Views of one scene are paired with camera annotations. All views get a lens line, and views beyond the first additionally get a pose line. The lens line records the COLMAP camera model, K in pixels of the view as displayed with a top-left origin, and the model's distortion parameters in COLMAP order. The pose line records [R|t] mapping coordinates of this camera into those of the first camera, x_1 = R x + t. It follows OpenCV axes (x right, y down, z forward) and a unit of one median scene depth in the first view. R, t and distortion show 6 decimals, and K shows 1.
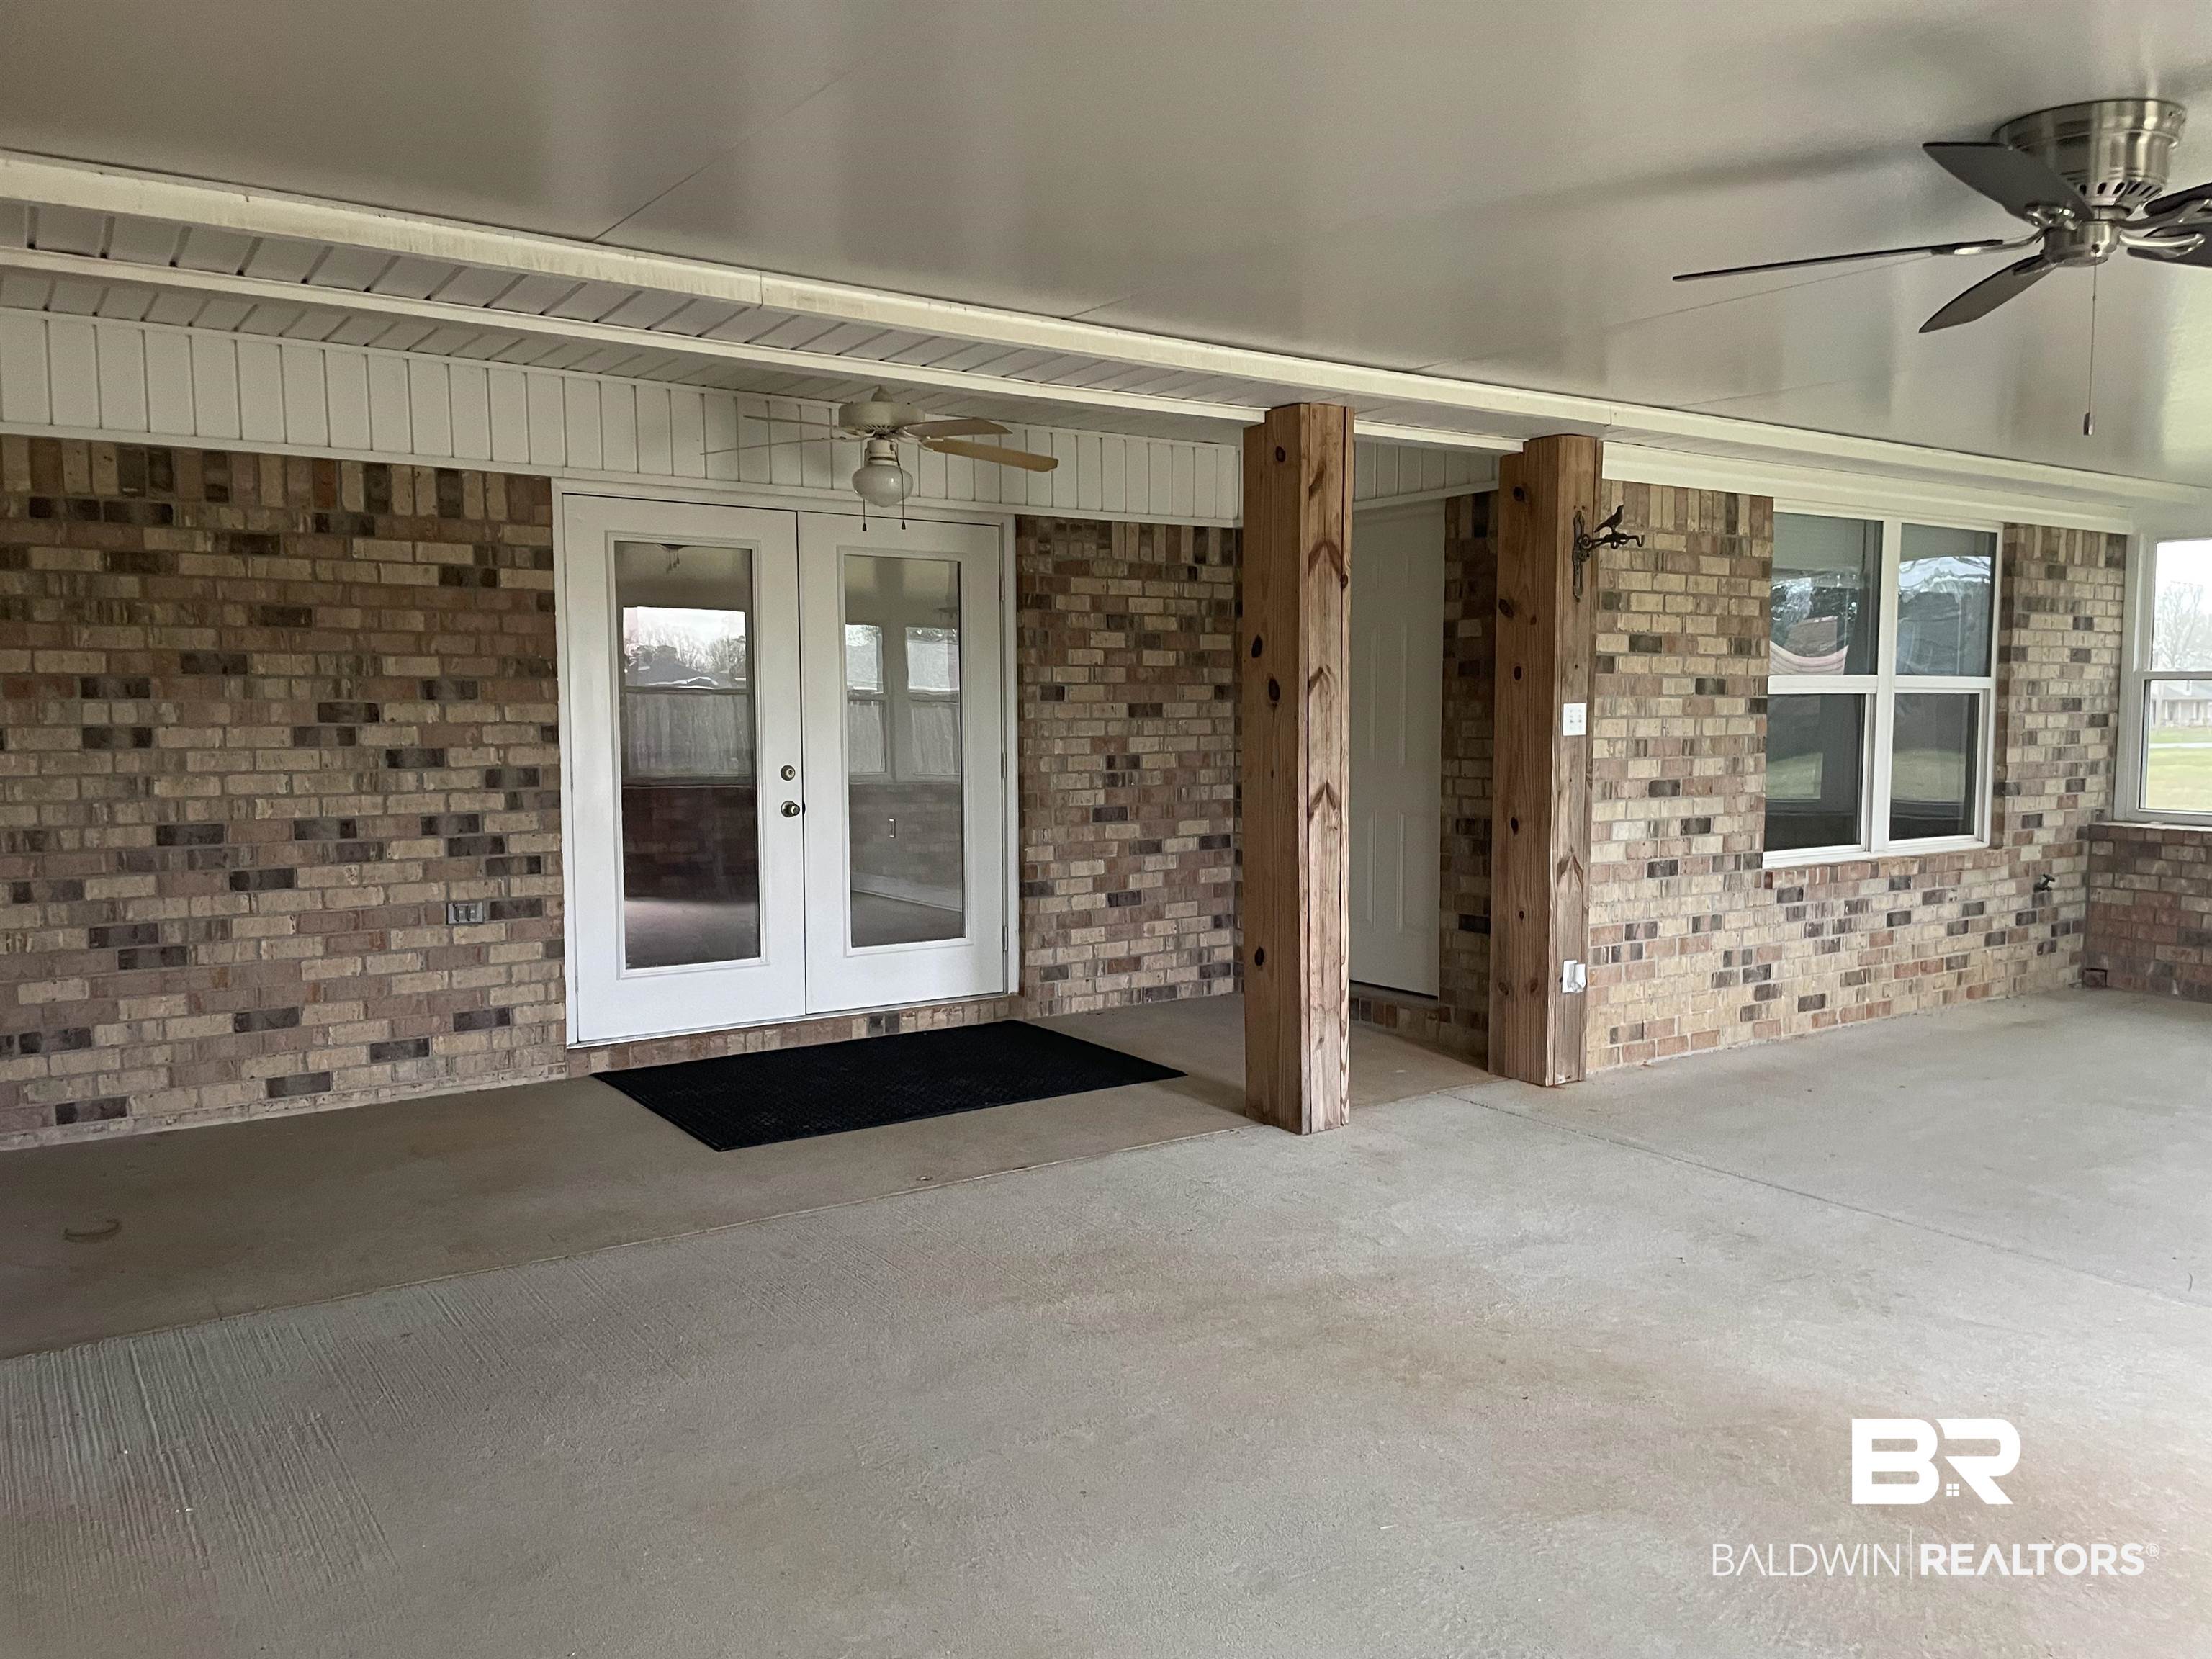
lens RADIAL K [[1683.2, 0, 1106.0], [0, 1683.2, 829.5], [0, 0, 1]] dist [0.104863, -0.122968]
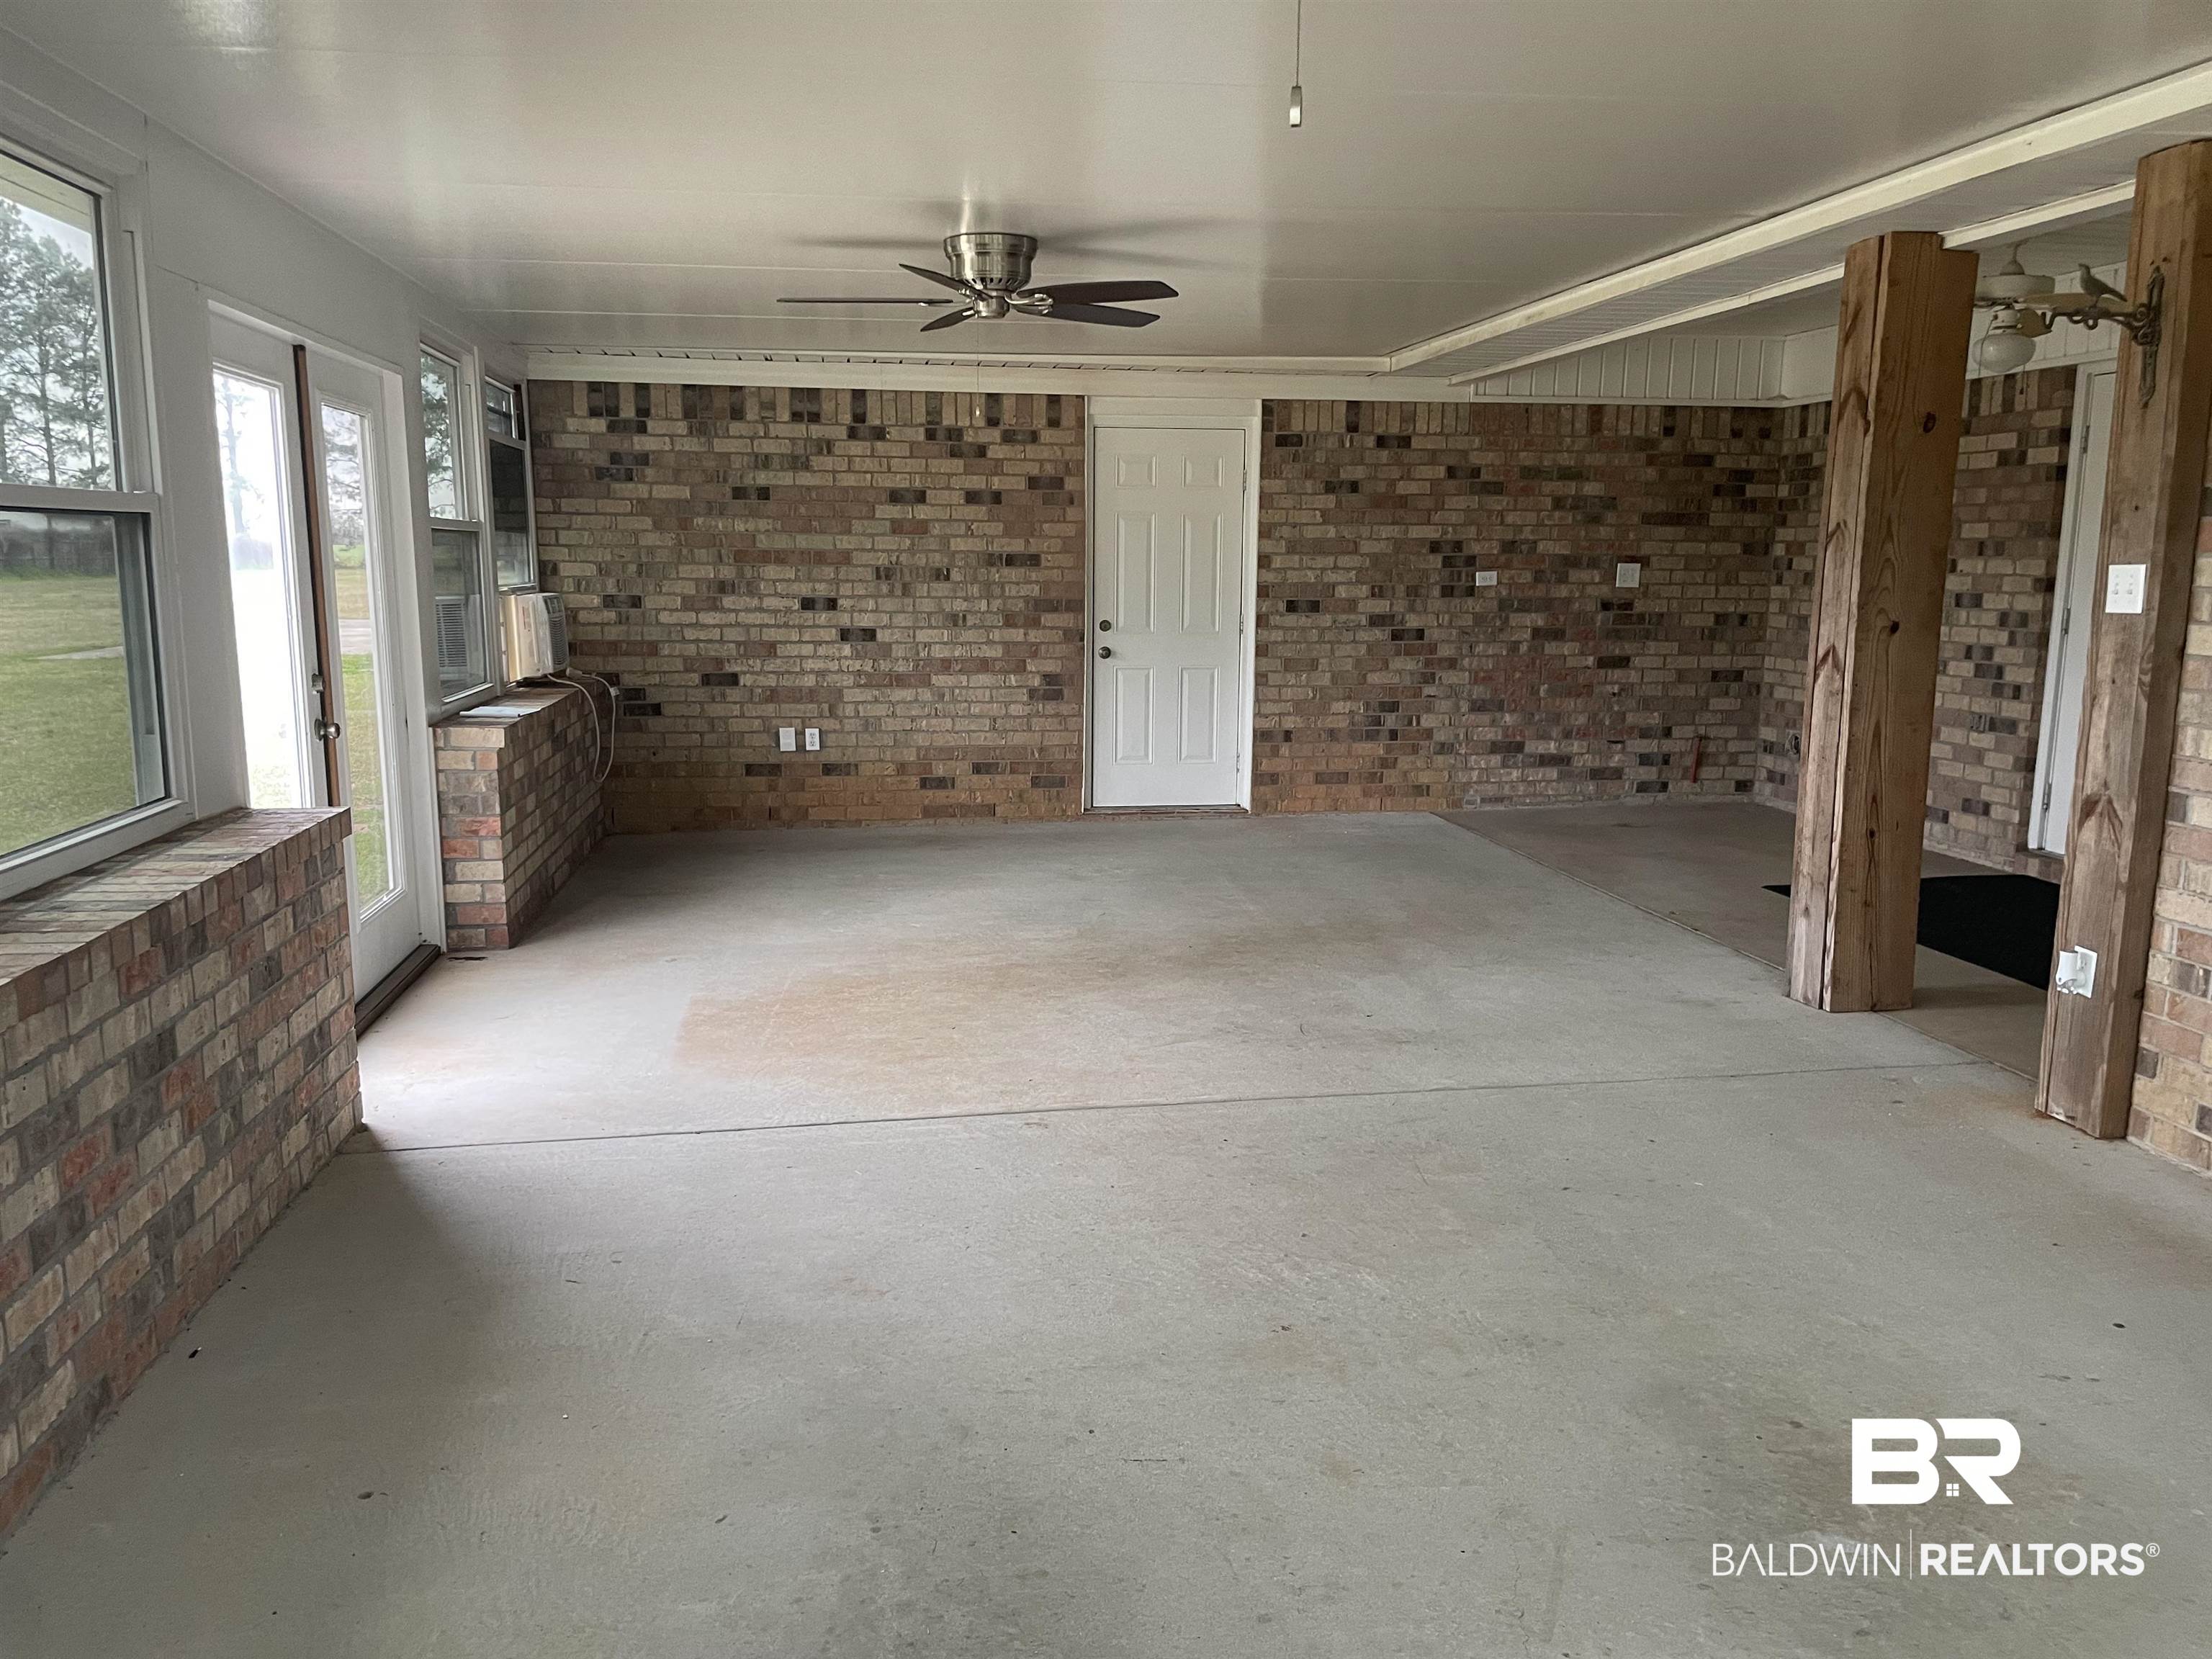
lens RADIAL K [[1683.2, 0, 1106.0], [0, 1683.2, 829.5], [0, 0, 1]] dist [0.104863, -0.122968]
pose [[-0.439675, 0.143666, -0.886592, 1.109770], [-0.074206, 0.977938, 0.195268, -0.078695], [0.895086, 0.151645, -0.419314, 0.989330]]
